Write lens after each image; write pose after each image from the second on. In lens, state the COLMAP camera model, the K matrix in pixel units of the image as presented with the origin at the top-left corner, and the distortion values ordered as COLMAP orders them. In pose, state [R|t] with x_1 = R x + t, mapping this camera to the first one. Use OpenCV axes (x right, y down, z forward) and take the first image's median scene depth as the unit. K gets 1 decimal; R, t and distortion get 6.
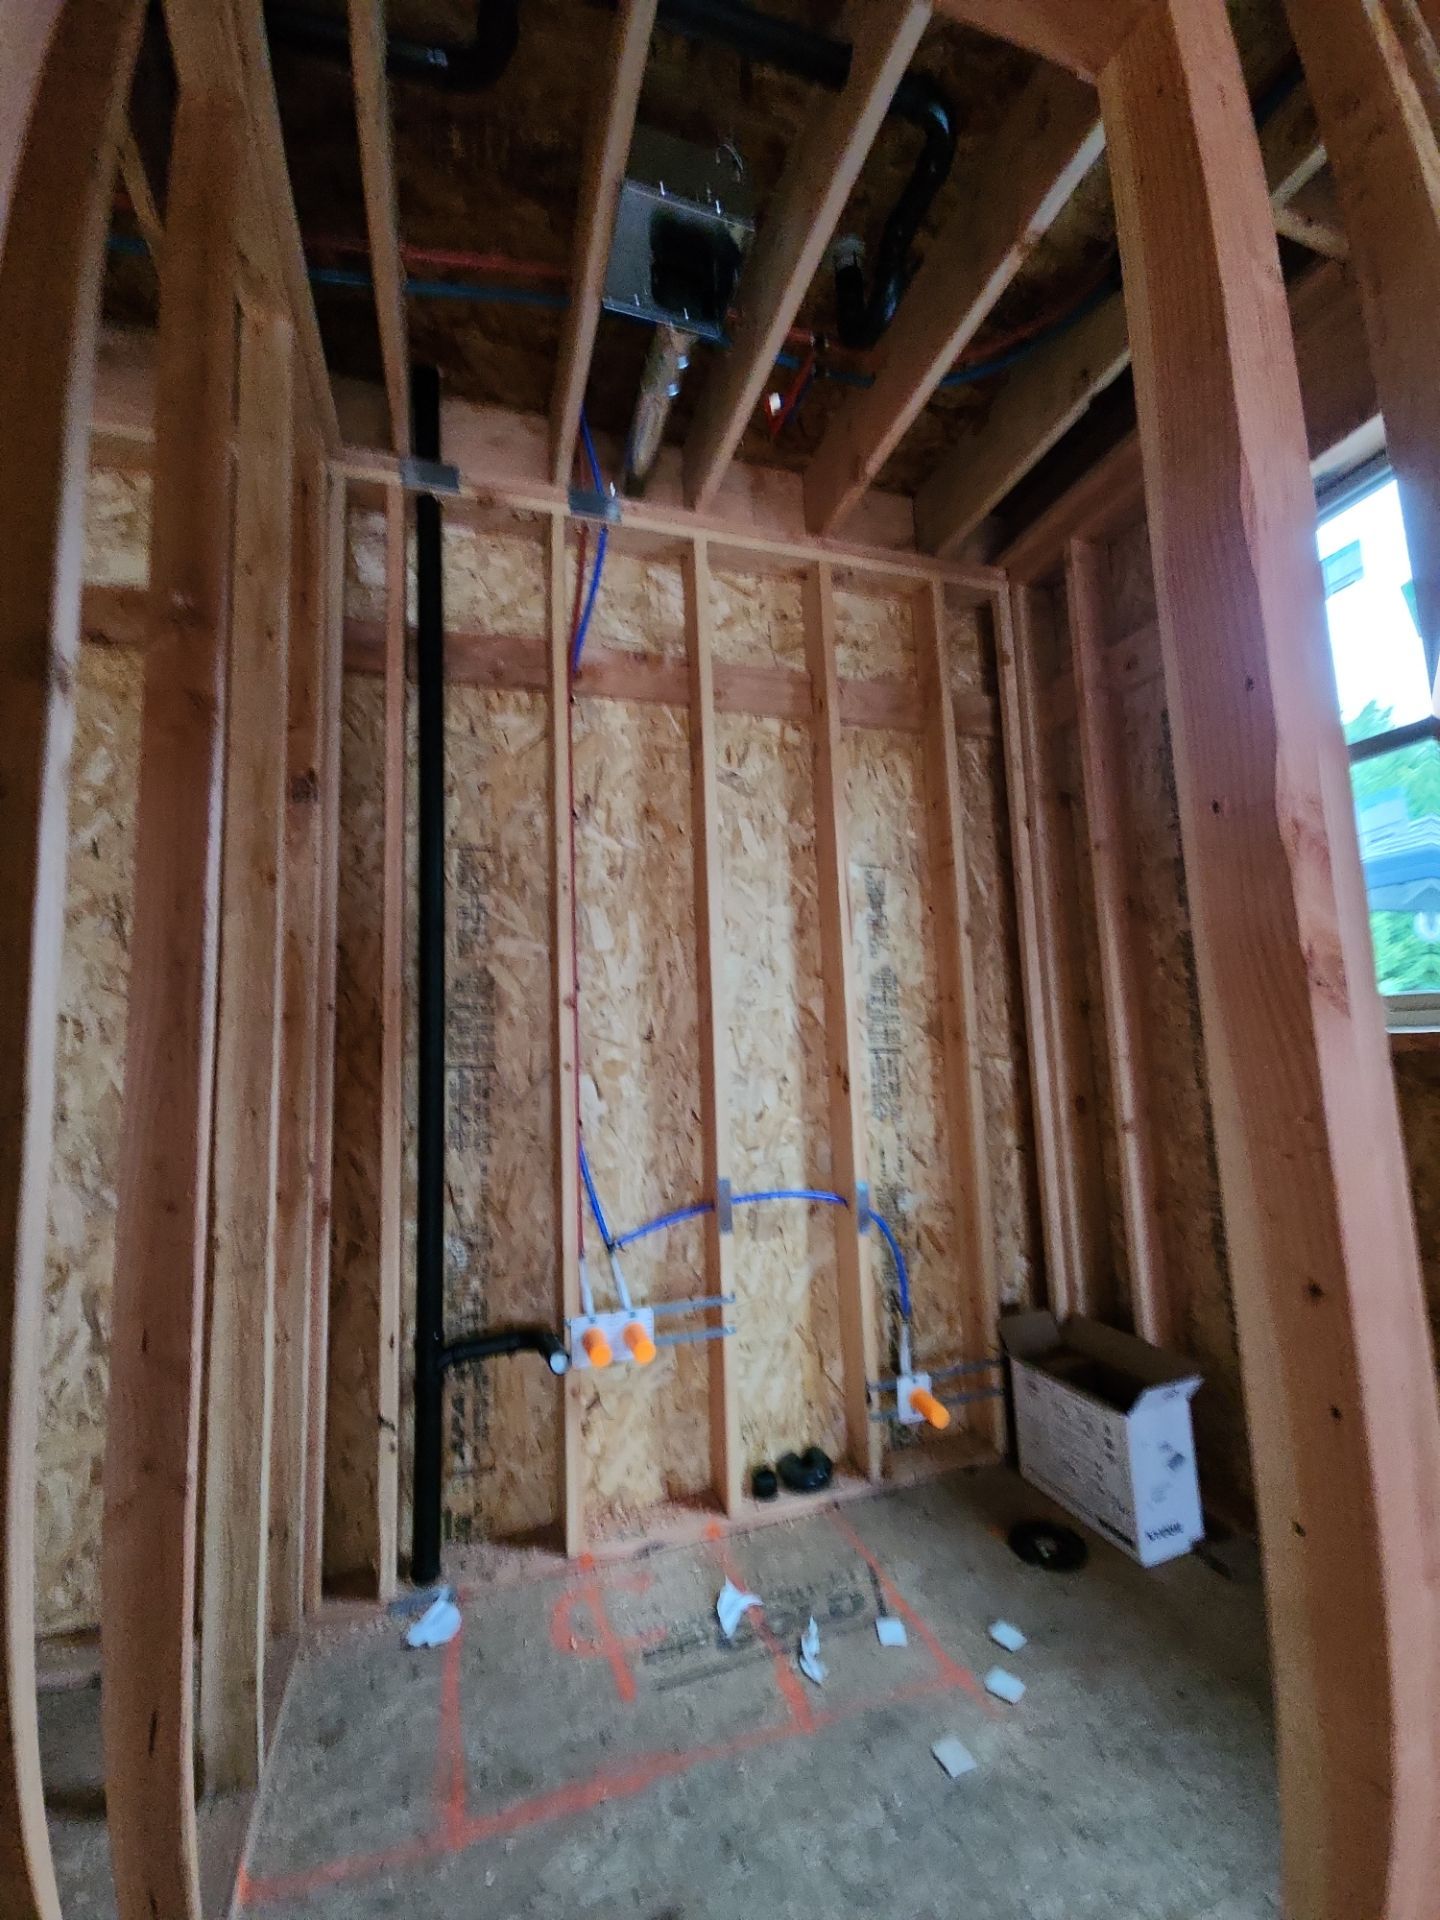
lens RADIAL K [[795.6, 0, 729.9], [0, 795.6, 958.1], [0, 0, 1]] dist [0.017619, -0.008835]
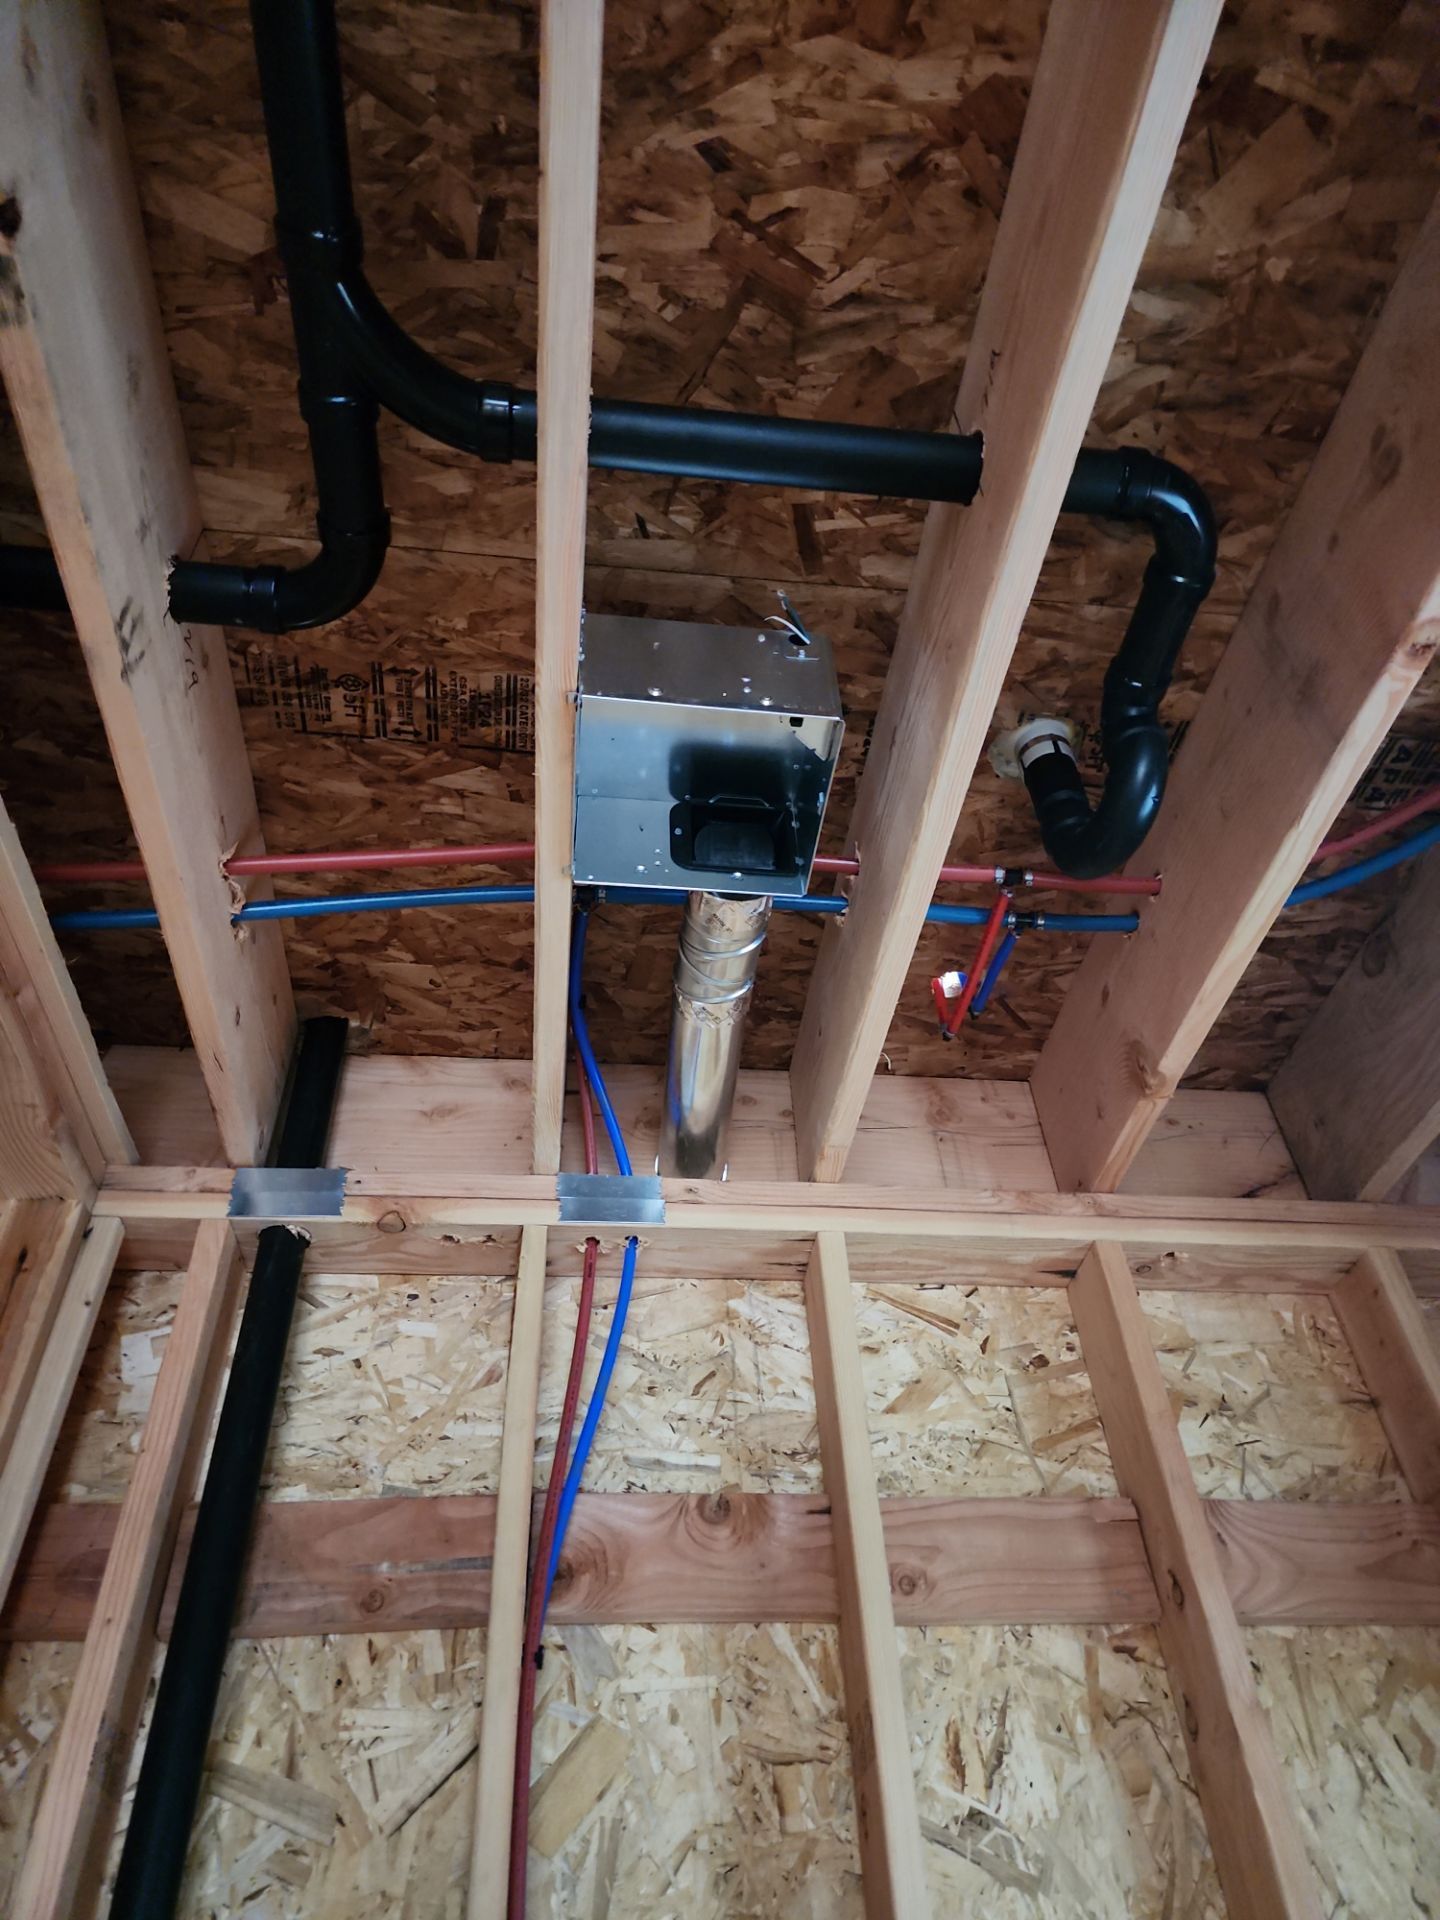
lens RADIAL K [[1270.3, 0, 713.5], [0, 1270.3, 956.6], [0, 0, 1]] dist [0.065443, -0.059522]
pose [[0.976897, -0.143717, -0.158171, 0.038282], [0.023830, 0.808752, -0.587667, -0.211343], [0.212379, 0.570321, 0.793492, 0.286256]]
